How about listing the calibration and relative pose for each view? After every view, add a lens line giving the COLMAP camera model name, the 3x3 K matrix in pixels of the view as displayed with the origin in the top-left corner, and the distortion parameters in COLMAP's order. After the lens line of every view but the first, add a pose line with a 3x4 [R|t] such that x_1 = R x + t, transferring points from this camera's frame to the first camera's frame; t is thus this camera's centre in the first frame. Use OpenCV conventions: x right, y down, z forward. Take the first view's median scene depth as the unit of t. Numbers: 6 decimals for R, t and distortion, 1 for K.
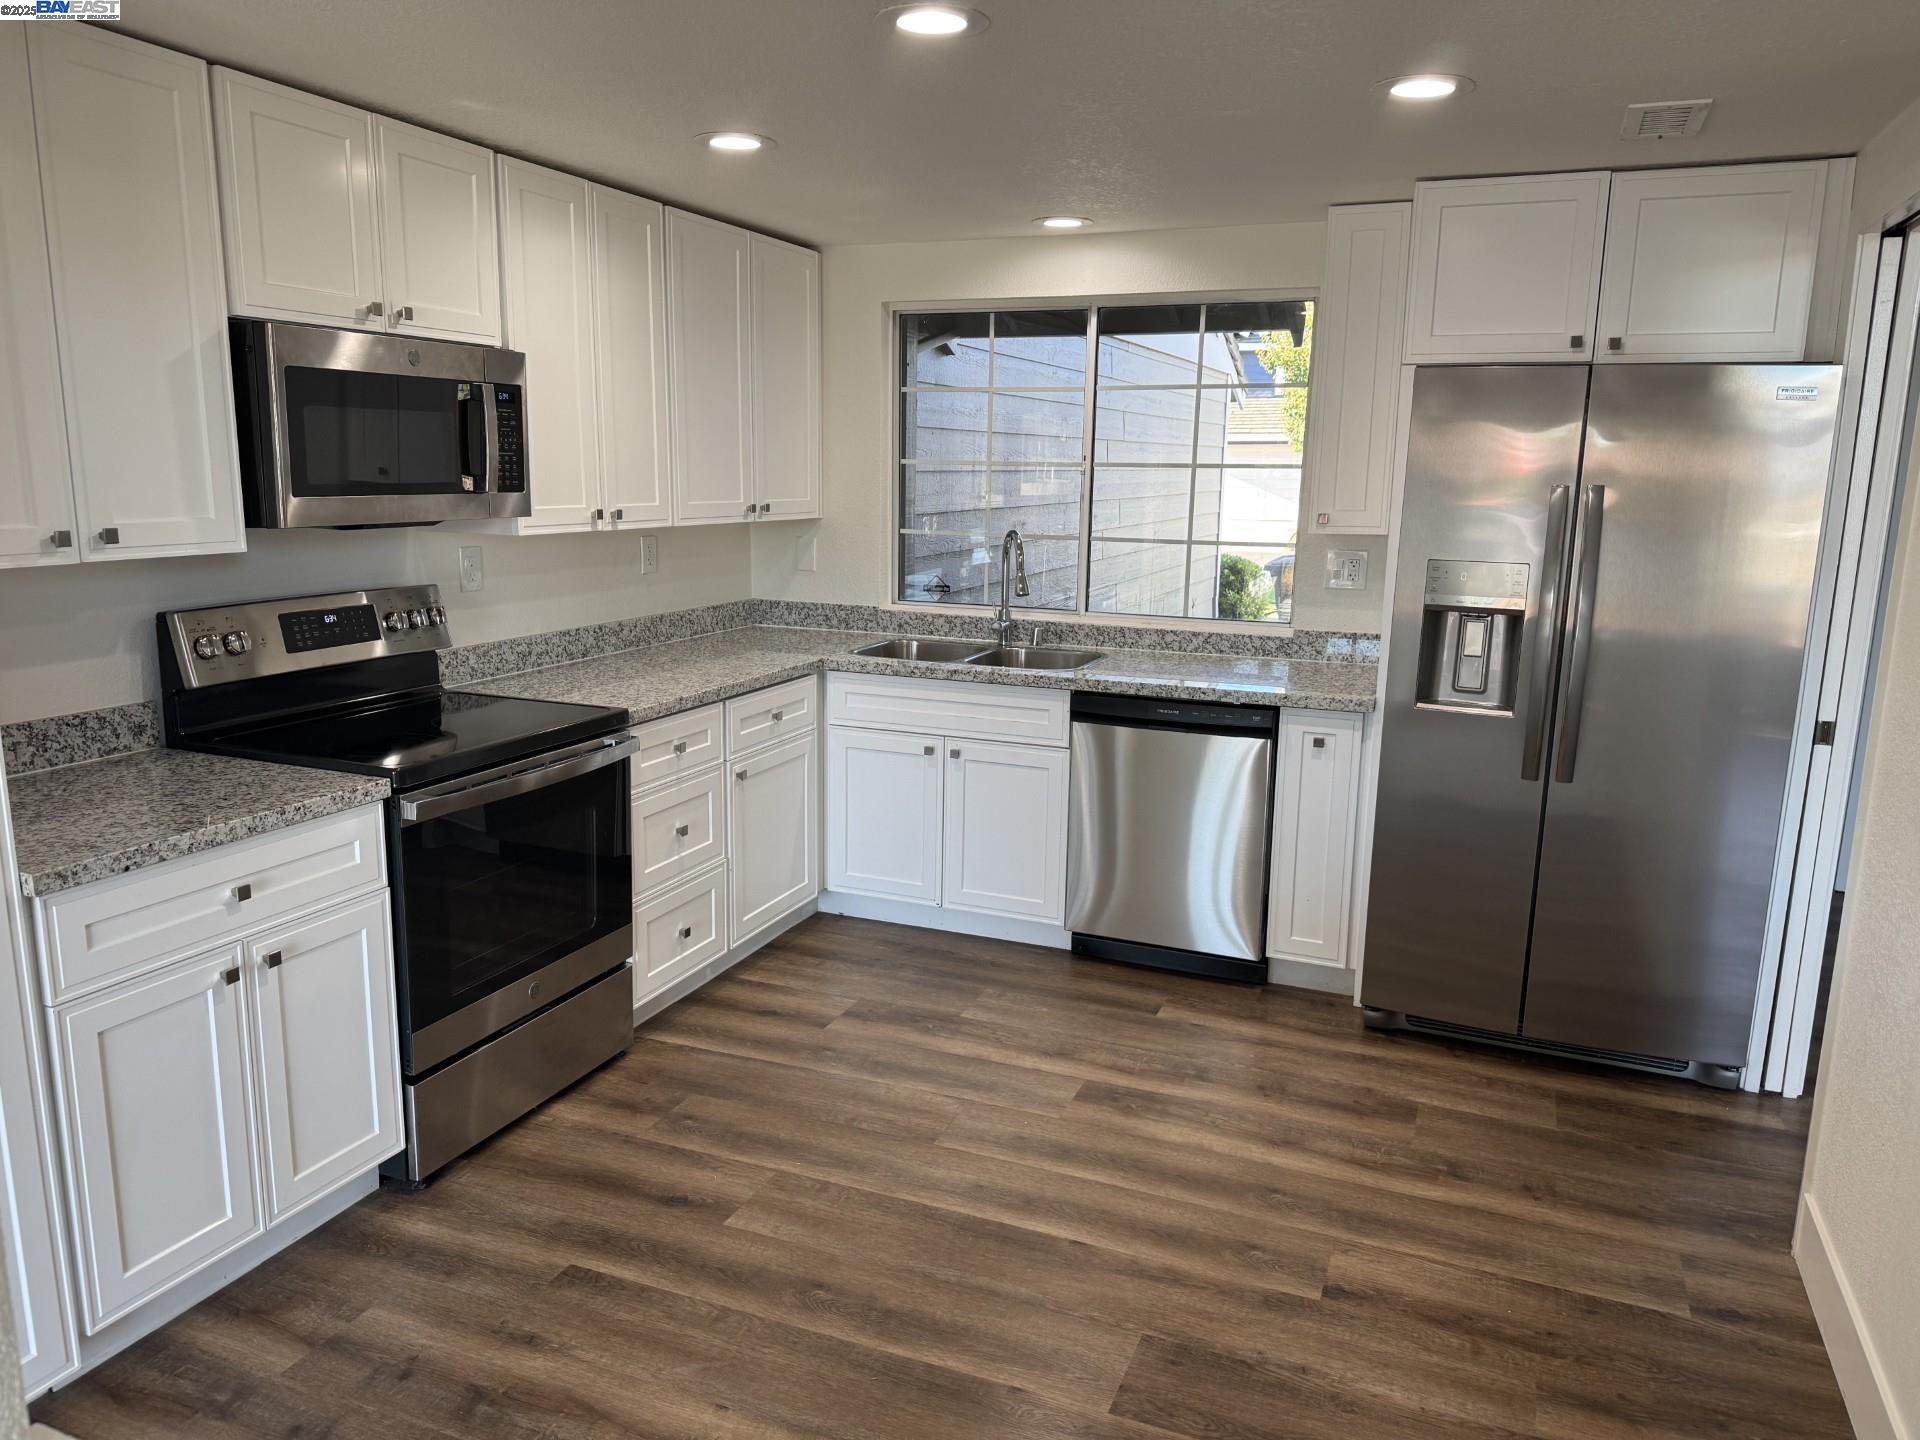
lens RADIAL K [[1366.7, 0, 950.3], [0, 1366.7, 725.0], [0, 0, 1]] dist [0.061449, -0.054012]
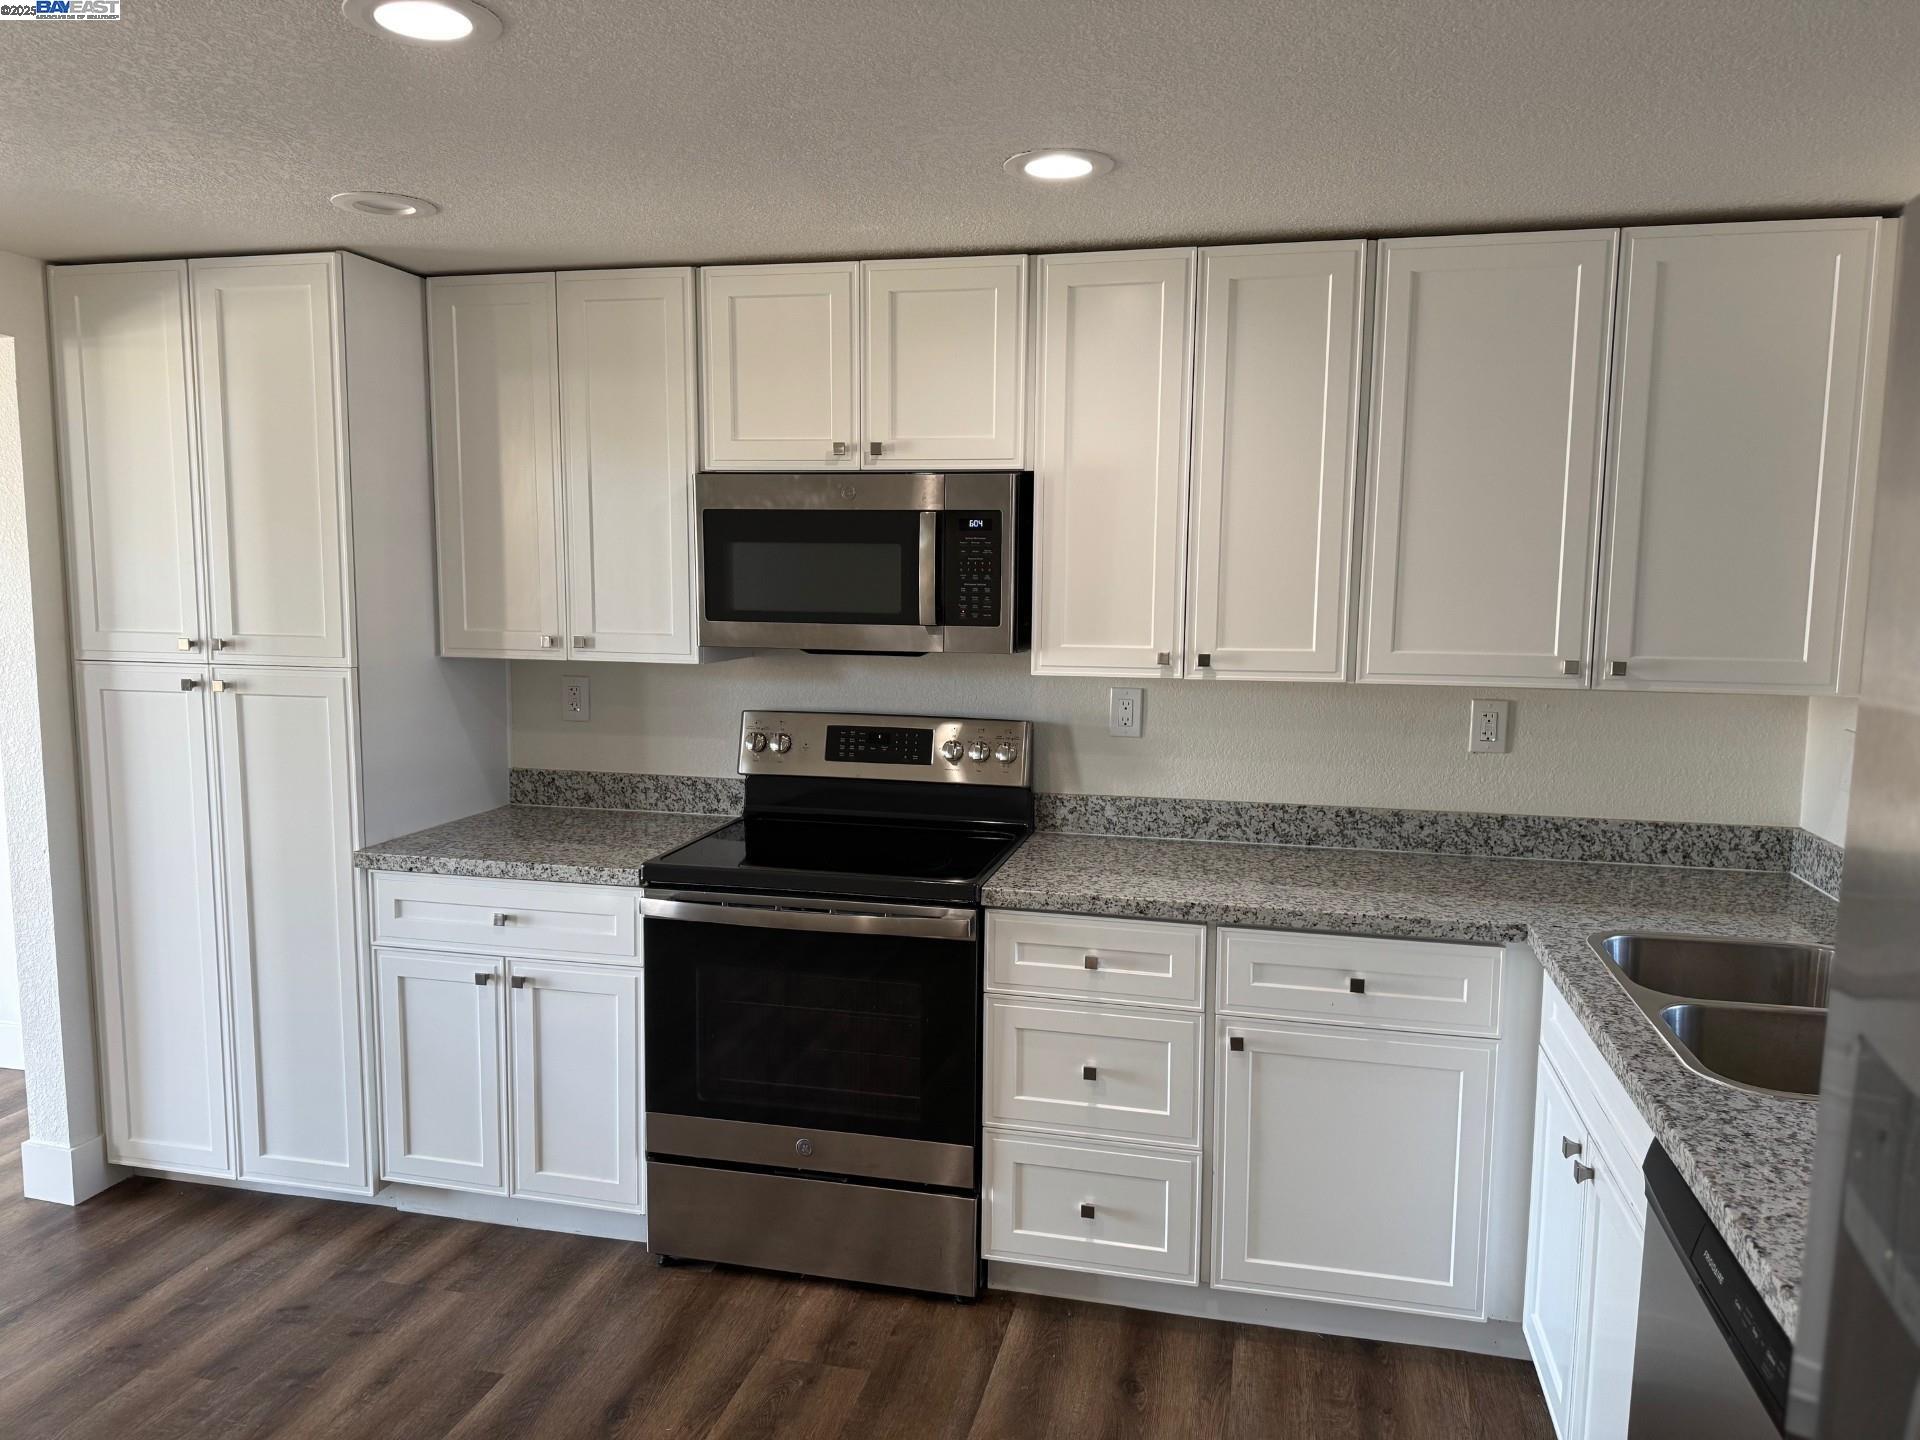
lens RADIAL K [[1366.7, 0, 952.3], [0, 1366.7, 721.5], [0, 0, 1]] dist [0.061449, -0.054012]
pose [[0.151347, 0.099192, -0.983491, 0.536866], [-0.194432, 0.978503, 0.068769, -0.155118], [0.969170, 0.180814, 0.167380, 0.793785]]
